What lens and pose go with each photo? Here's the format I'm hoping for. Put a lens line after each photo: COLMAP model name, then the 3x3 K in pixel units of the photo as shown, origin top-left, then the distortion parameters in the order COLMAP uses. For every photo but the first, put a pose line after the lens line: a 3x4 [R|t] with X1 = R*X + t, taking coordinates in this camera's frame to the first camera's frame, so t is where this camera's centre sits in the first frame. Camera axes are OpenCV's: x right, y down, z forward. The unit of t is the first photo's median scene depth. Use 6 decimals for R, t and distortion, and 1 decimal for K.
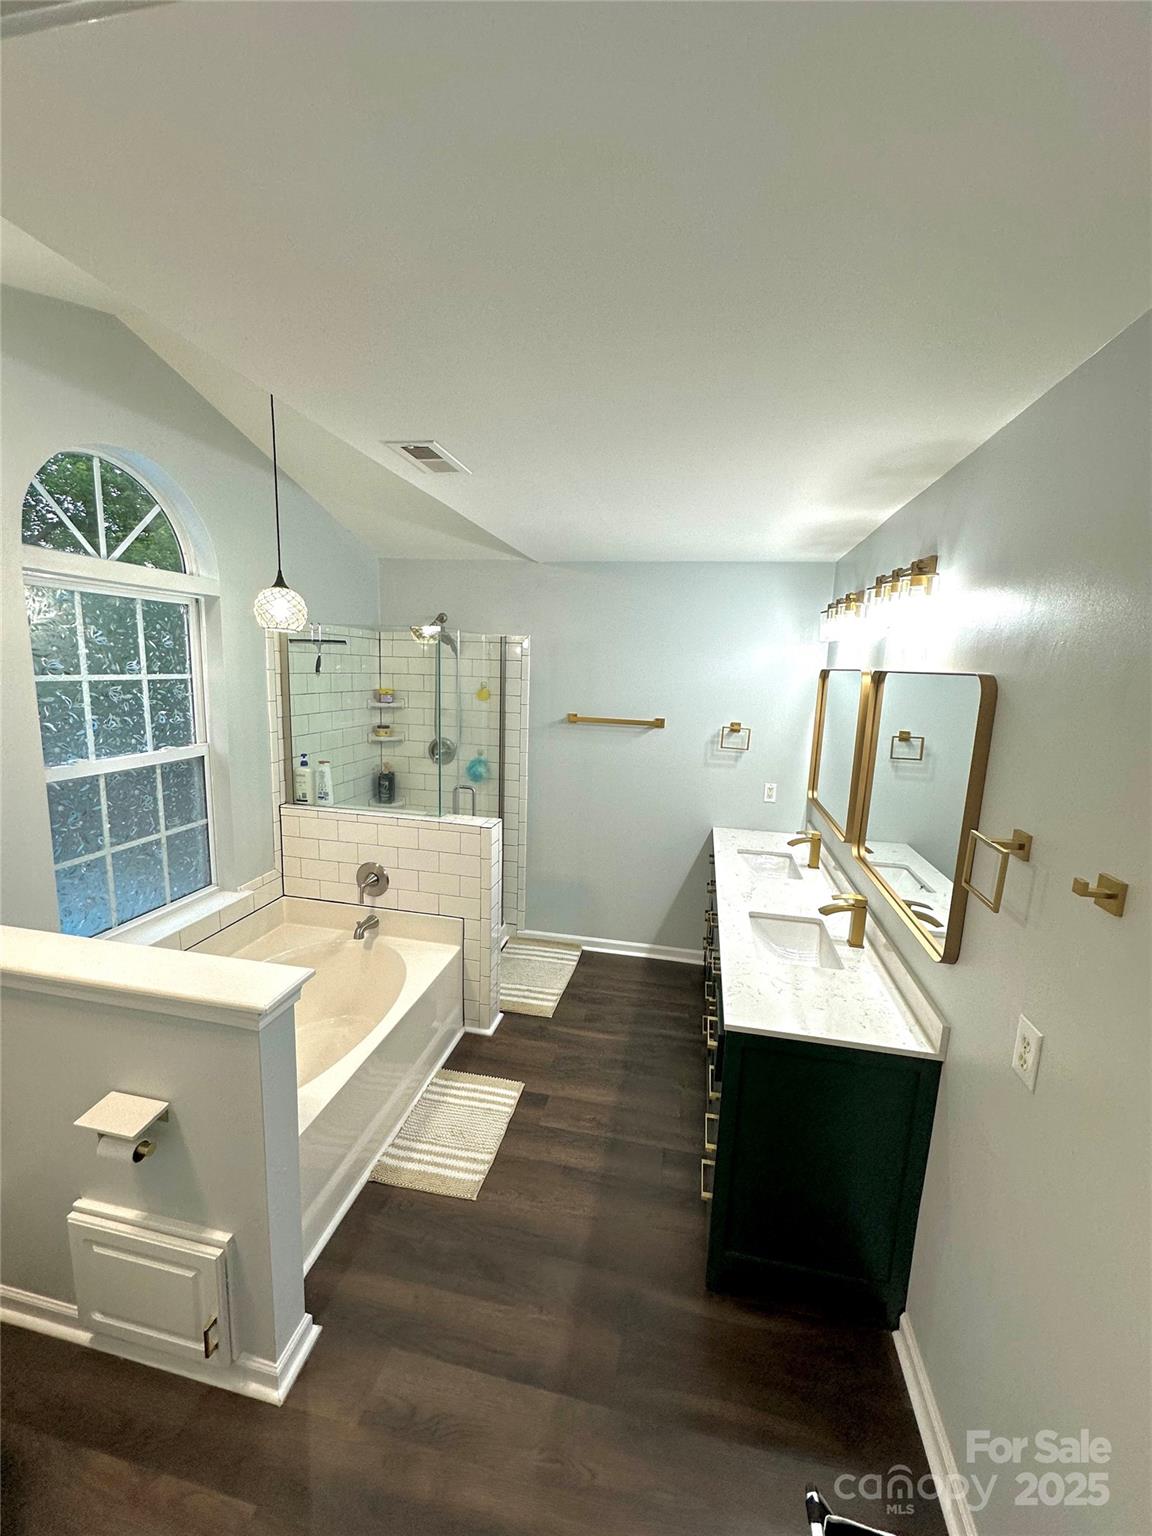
lens RADIAL K [[612.1, 0, 583.1], [0, 612.1, 763.0], [0, 0, 1]] dist [0.000534, -0.000009]
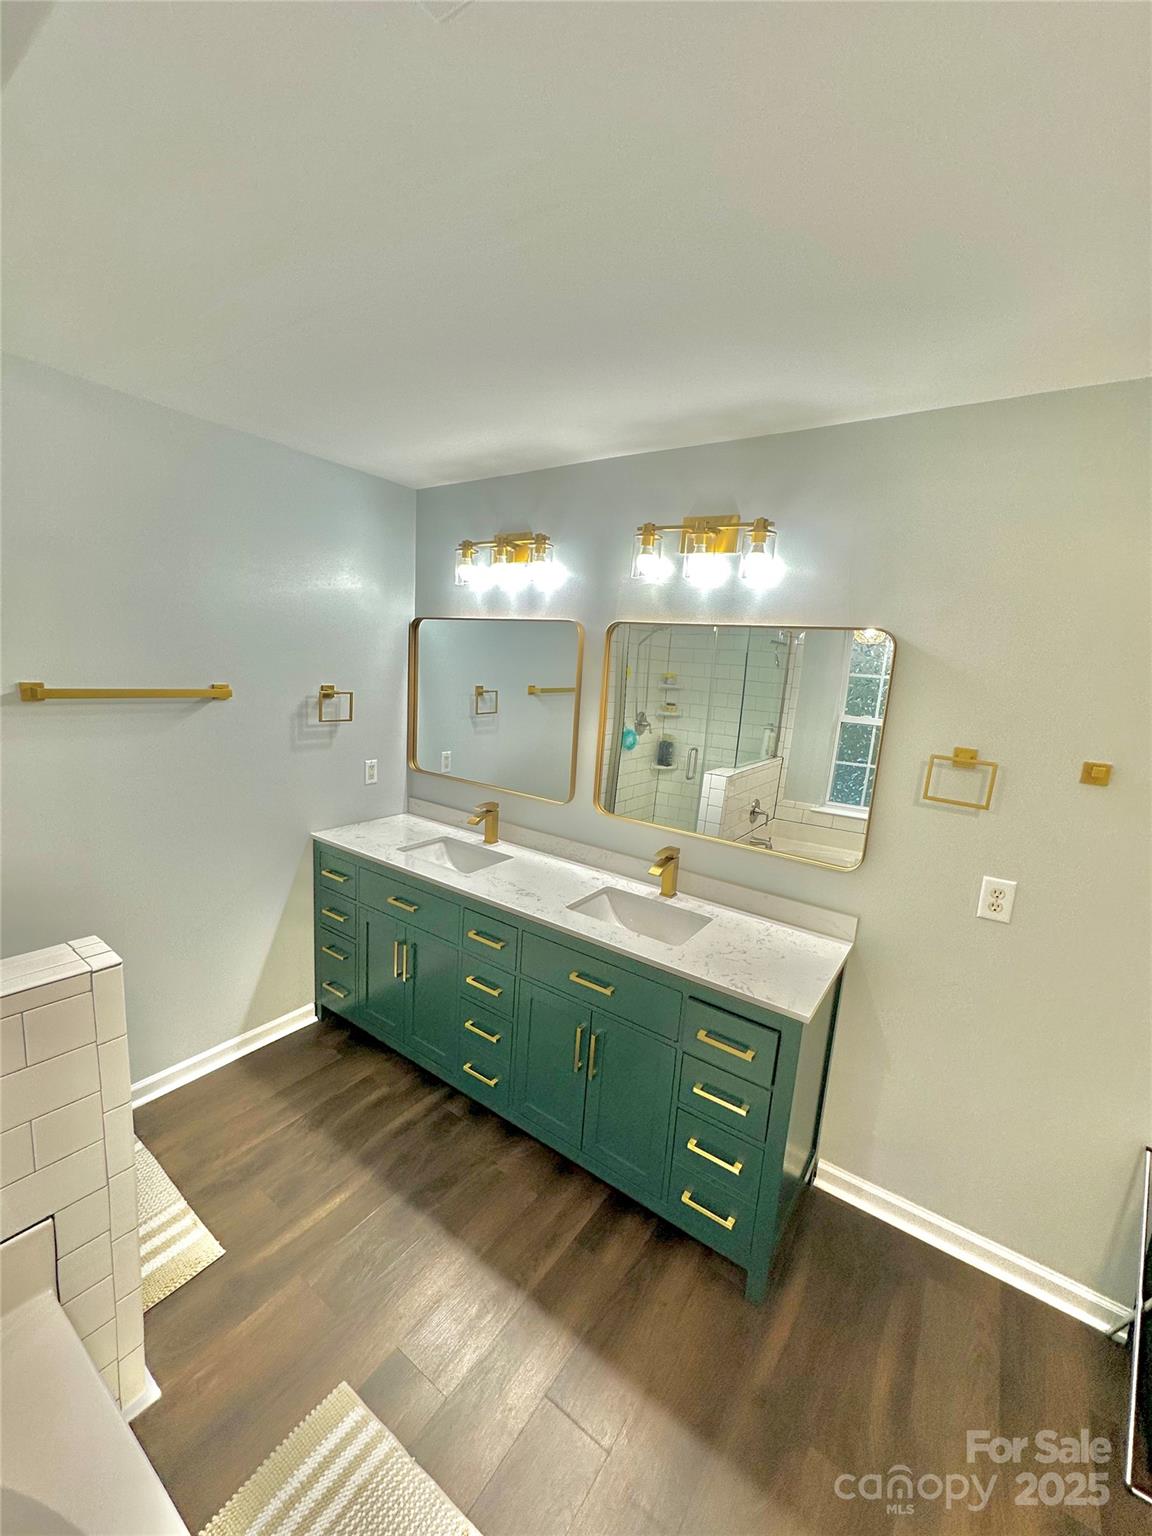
lens RADIAL K [[612.1, 0, 573.6], [0, 612.1, 763.9], [0, 0, 1]] dist [0.000534, -0.000009]
pose [[0.408561, -0.161086, 0.898403, -0.426665], [0.097039, 0.986390, 0.132733, -0.059436], [-0.907558, 0.032951, 0.418633, 0.607485]]
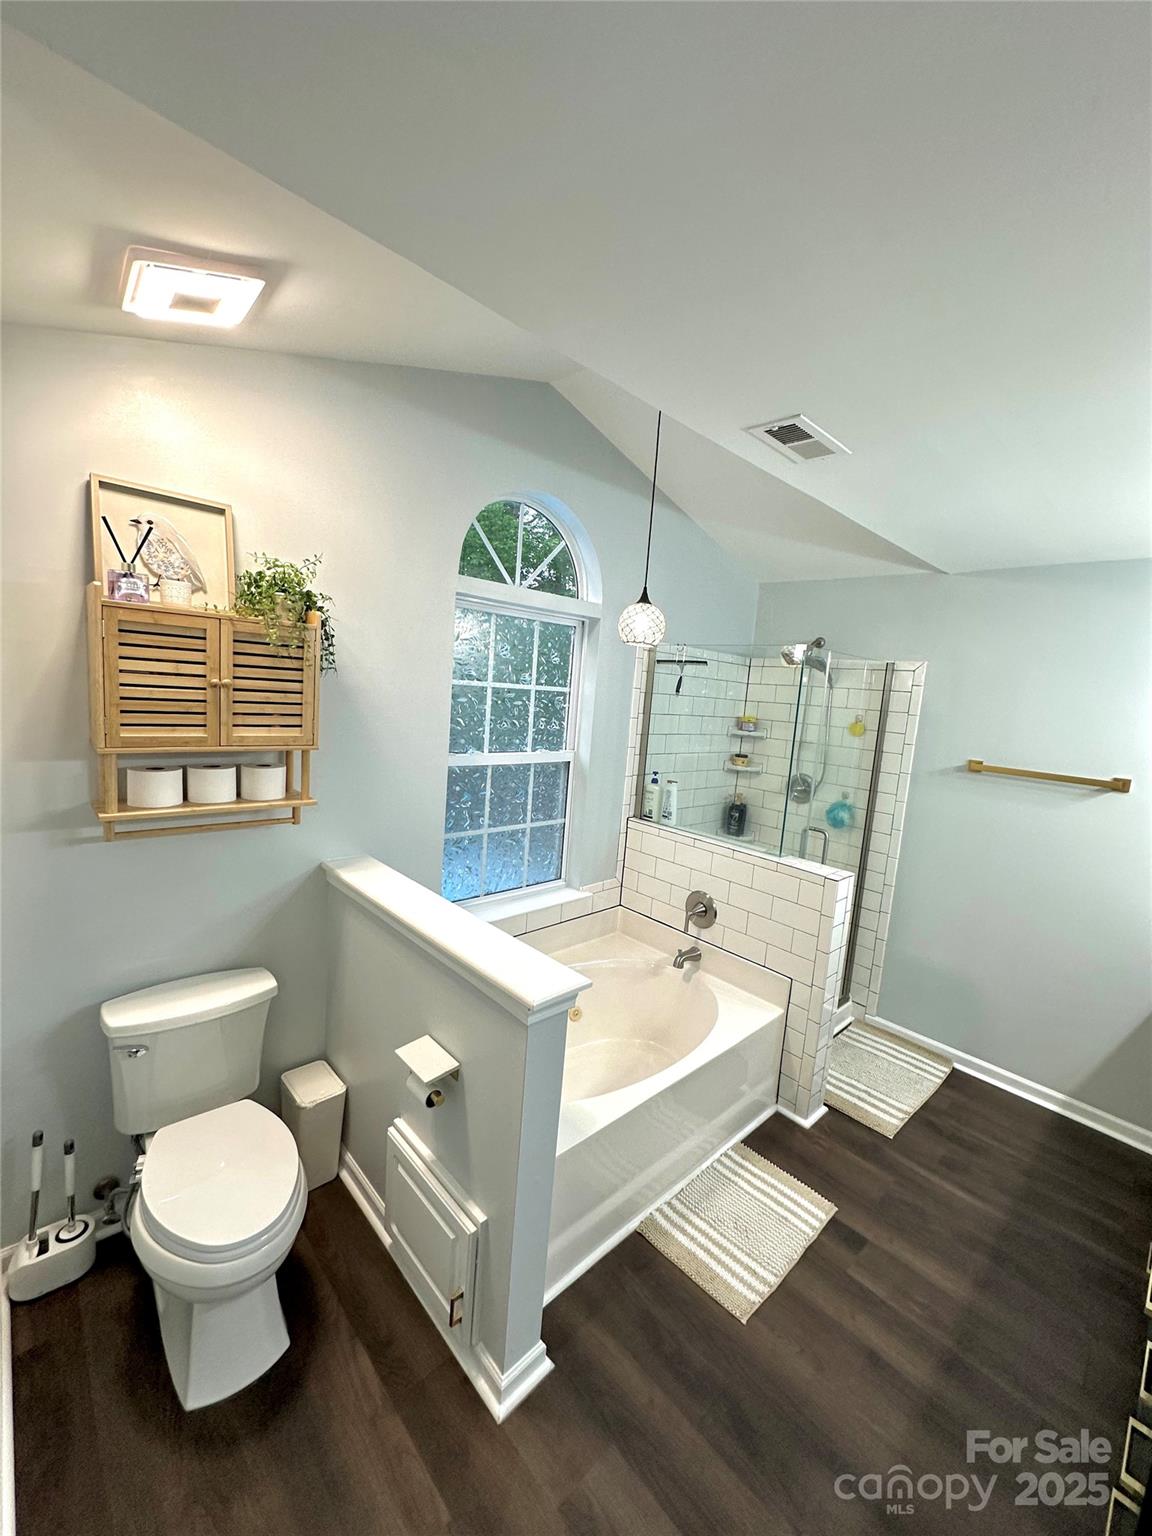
lens RADIAL K [[612.1, 0, 584.0], [0, 612.1, 768.7], [0, 0, 1]] dist [0.000534, -0.000009]
pose [[0.813608, 0.099910, -0.572765, 0.036062], [-0.136119, 0.990479, -0.020584, 0.020536], [0.565255, 0.094711, 0.819461, 0.113073]]
